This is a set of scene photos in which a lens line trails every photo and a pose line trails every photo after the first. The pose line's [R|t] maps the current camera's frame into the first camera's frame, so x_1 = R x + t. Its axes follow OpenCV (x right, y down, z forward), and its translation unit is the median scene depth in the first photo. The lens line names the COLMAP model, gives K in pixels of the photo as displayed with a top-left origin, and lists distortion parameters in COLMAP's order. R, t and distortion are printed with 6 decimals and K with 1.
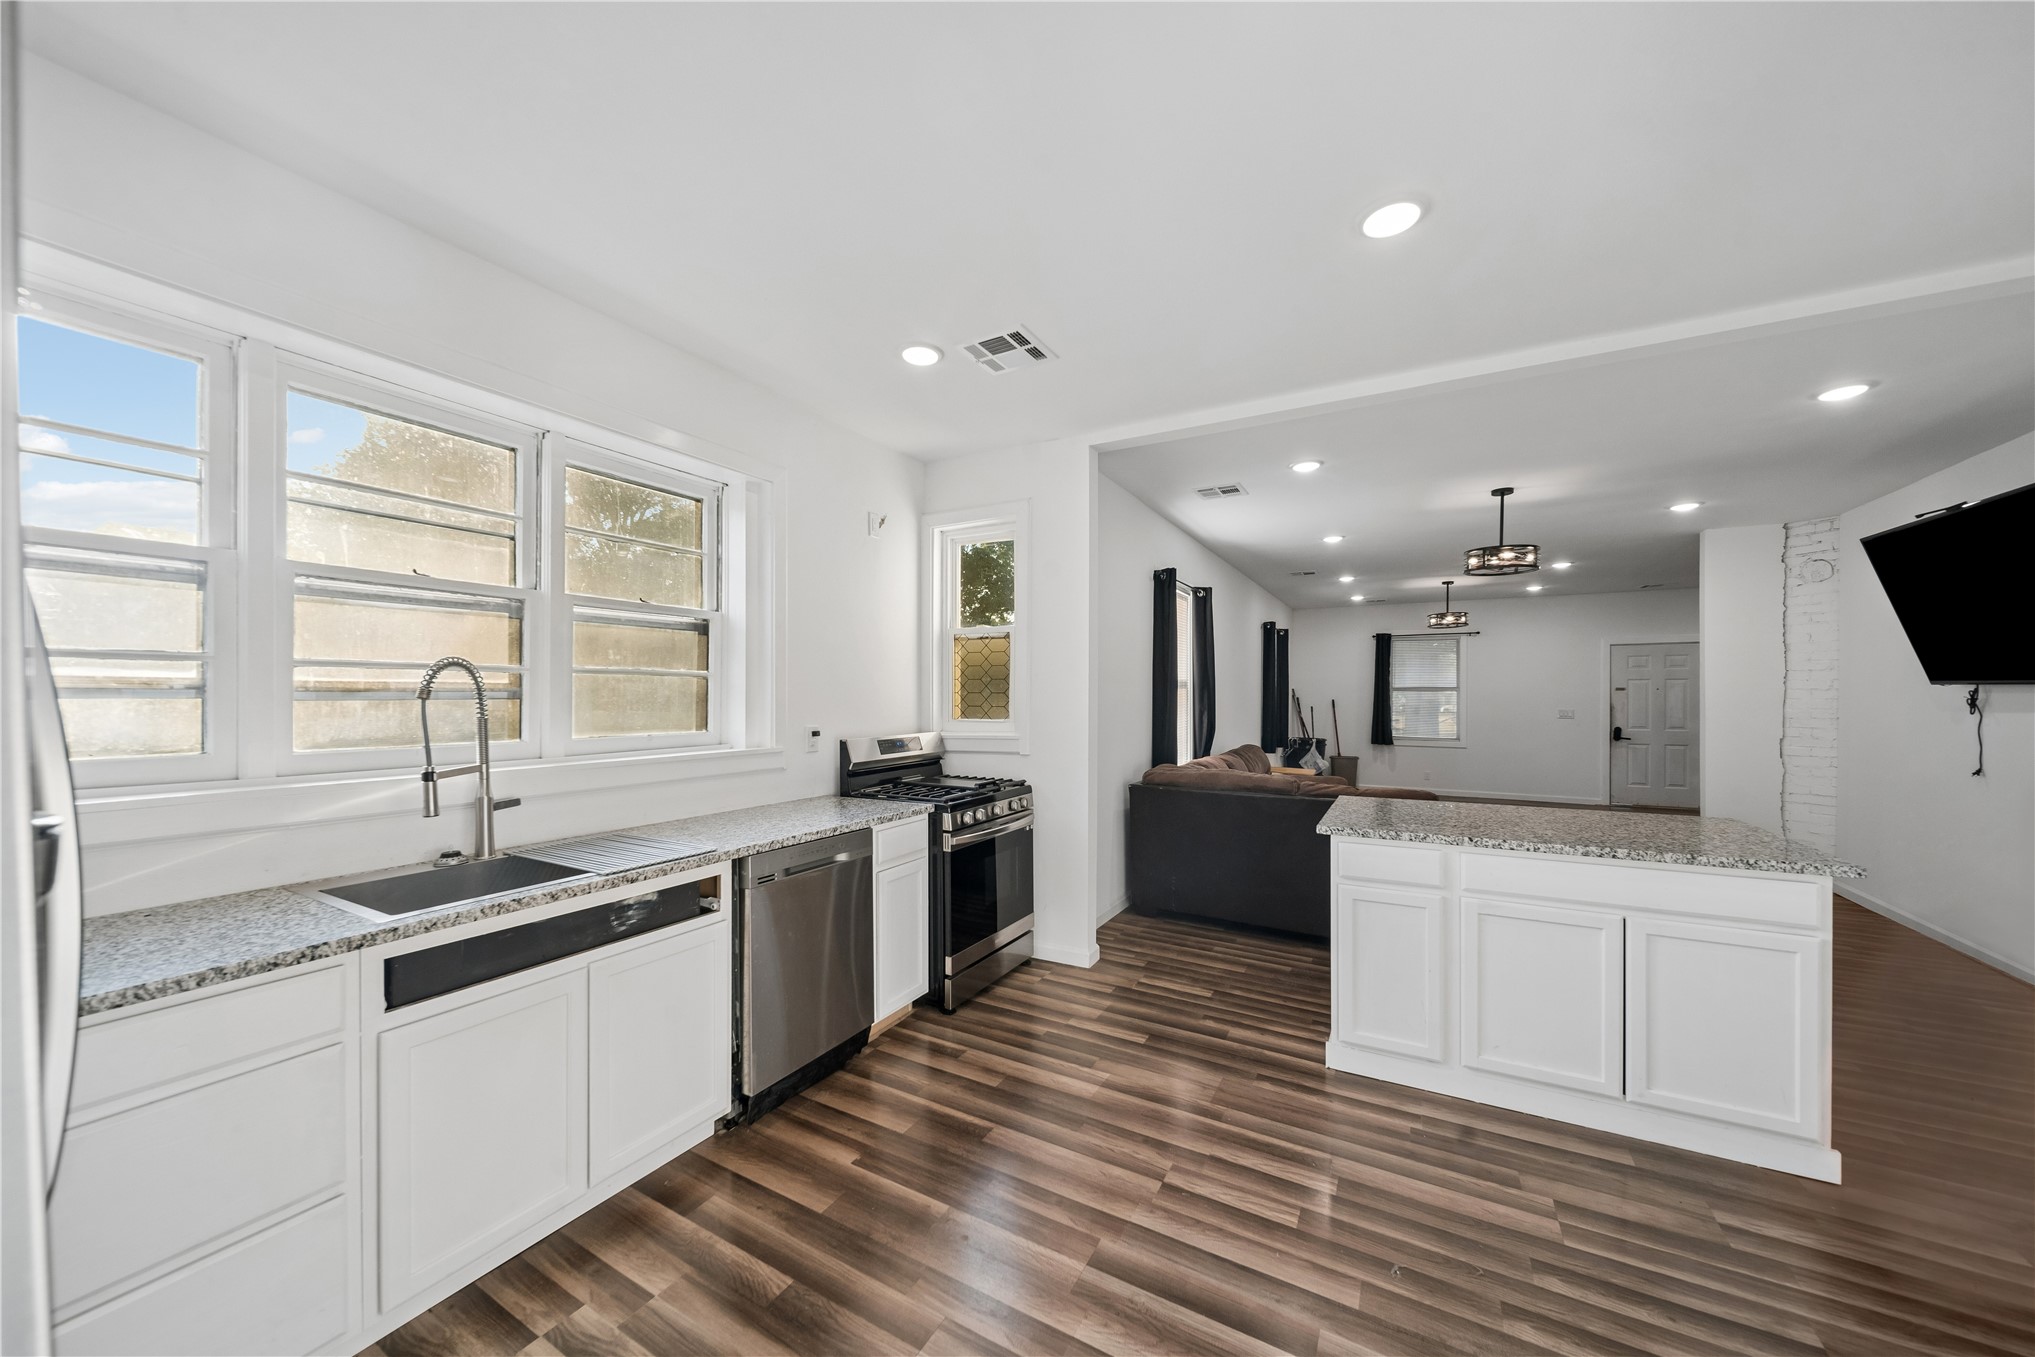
lens RADIAL K [[721.7, 0, 1003.1], [0, 721.7, 702.3], [0, 0, 1]] dist [-0.001047, -0.001240]
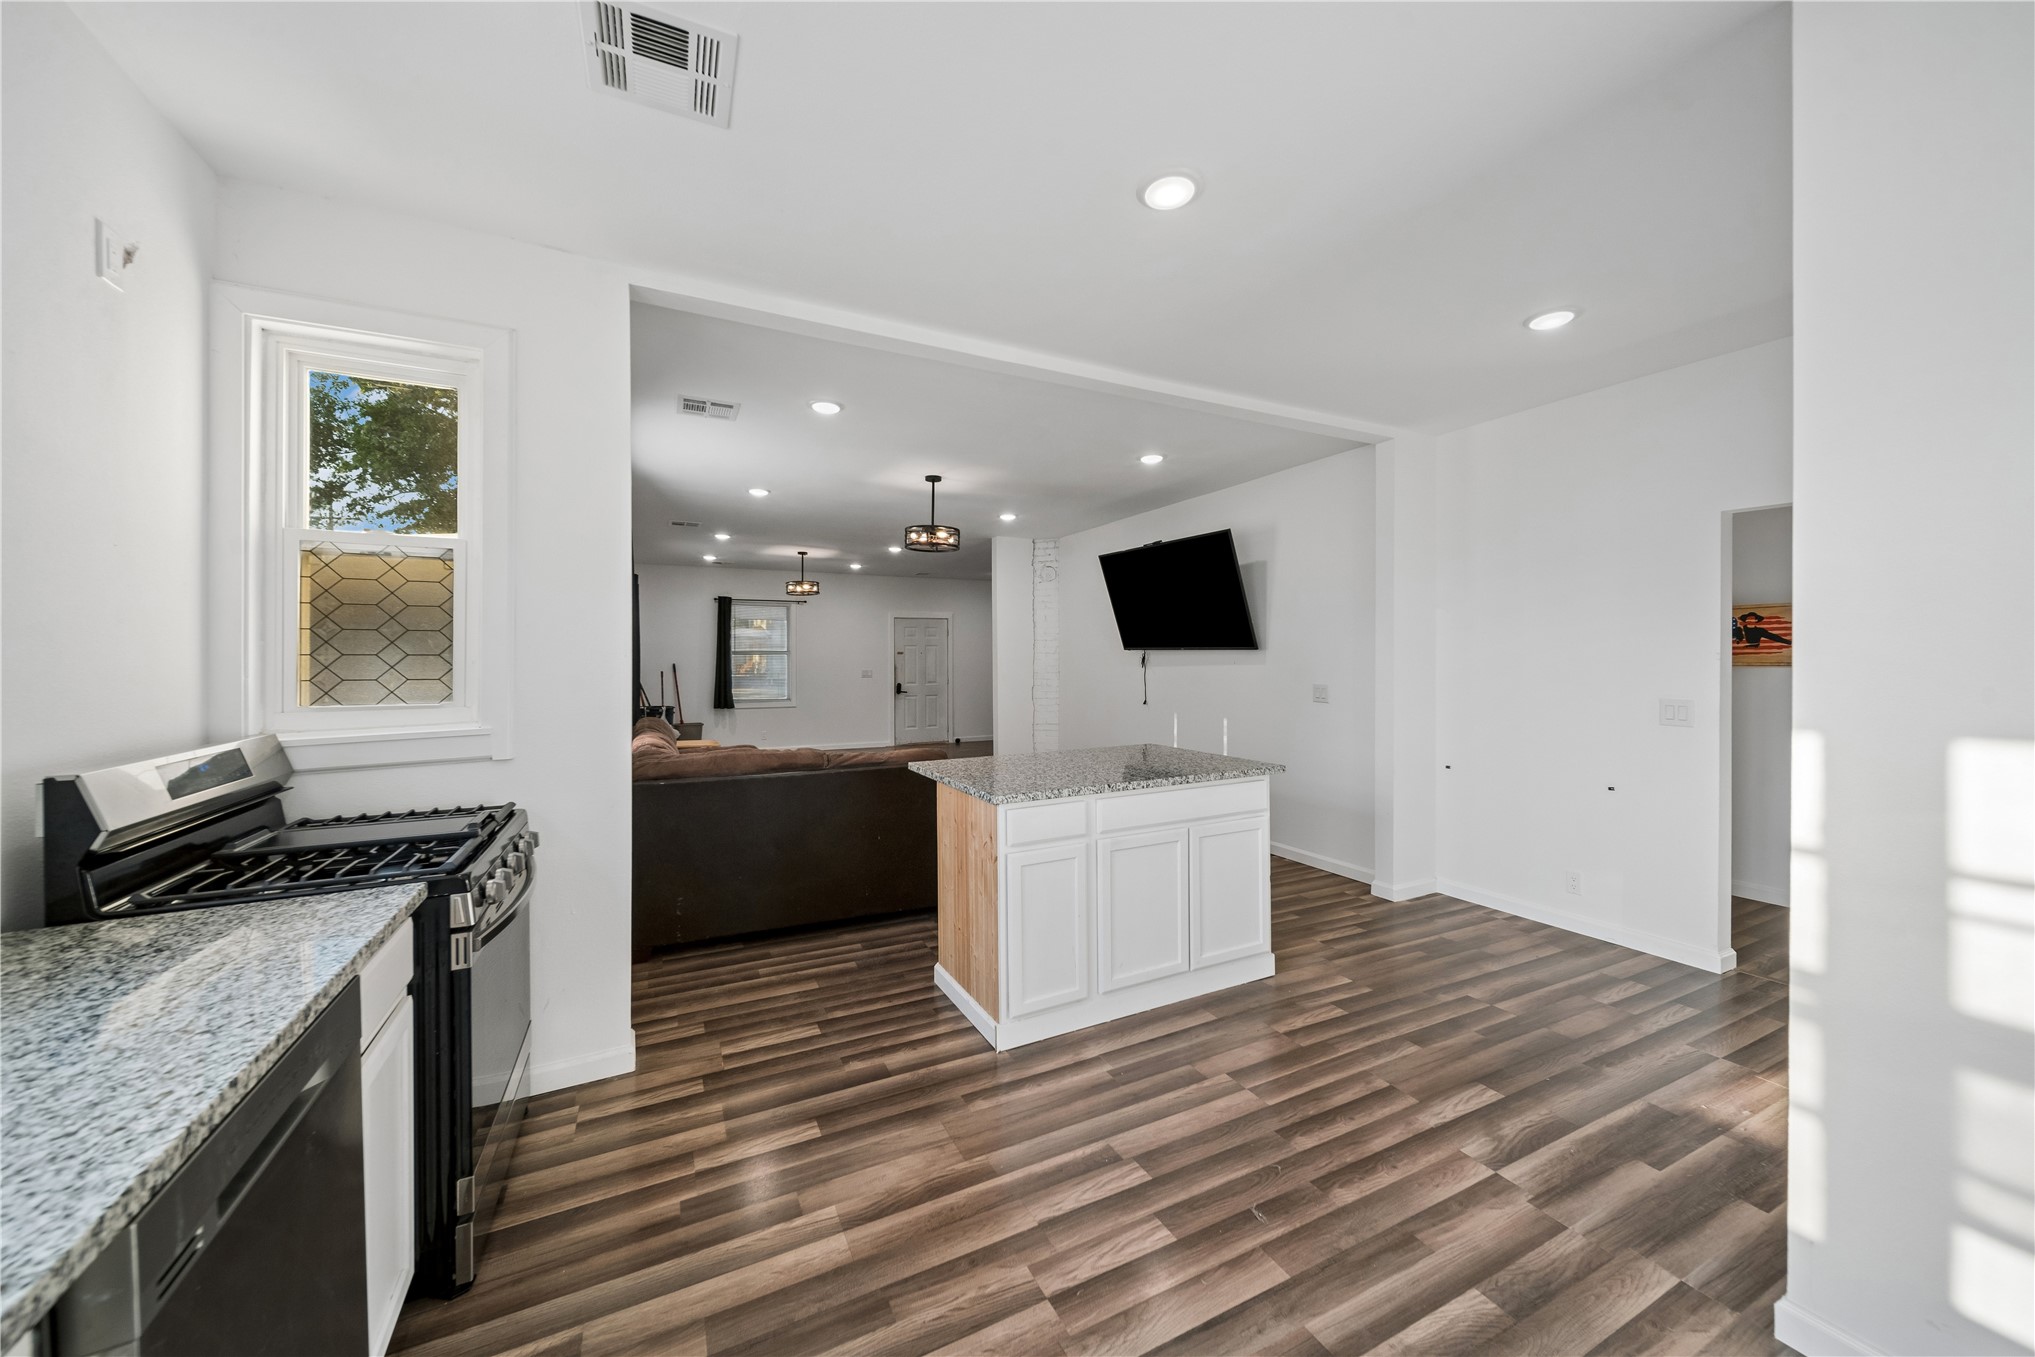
lens RADIAL K [[721.7, 0, 1008.4], [0, 721.7, 659.1], [0, 0, 1]] dist [-0.001047, -0.001240]
pose [[0.553808, -0.004535, 0.832632, -0.276685], [0.012625, 0.999916, -0.002951, -0.003481], [-0.832549, 0.012146, 0.553818, 0.391833]]
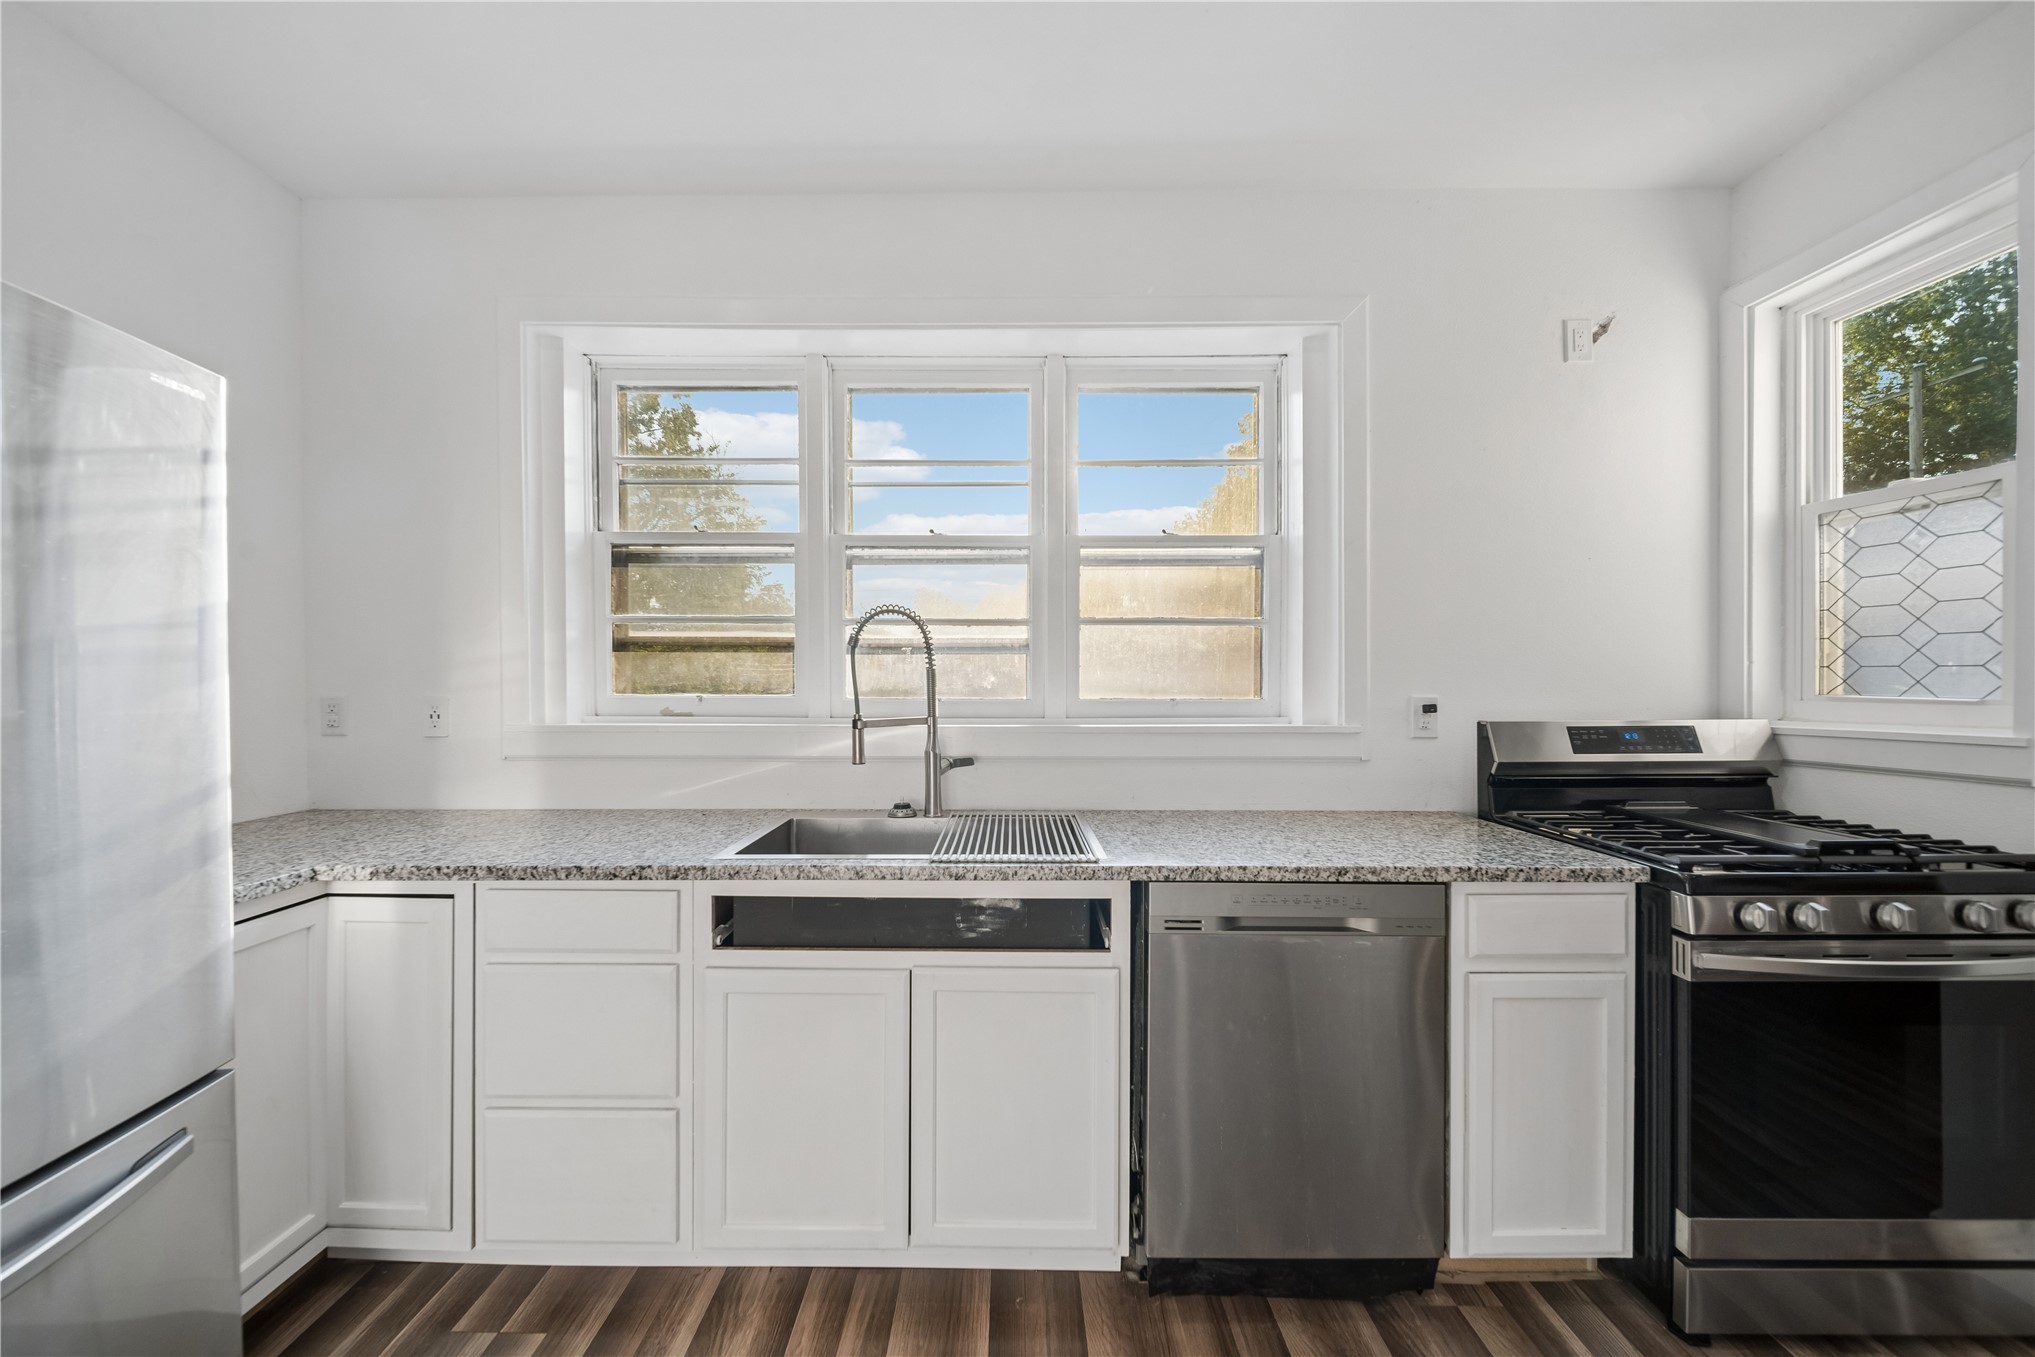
lens RADIAL K [[721.7, 0, 1001.4], [0, 721.7, 683.2], [0, 0, 1]] dist [-0.001047, -0.001240]
pose [[0.489277, 0.004048, -0.872119, 0.102721], [-0.008506, 0.999964, -0.000131, 0.025799], [0.872087, 0.007482, 0.489293, 0.398742]]
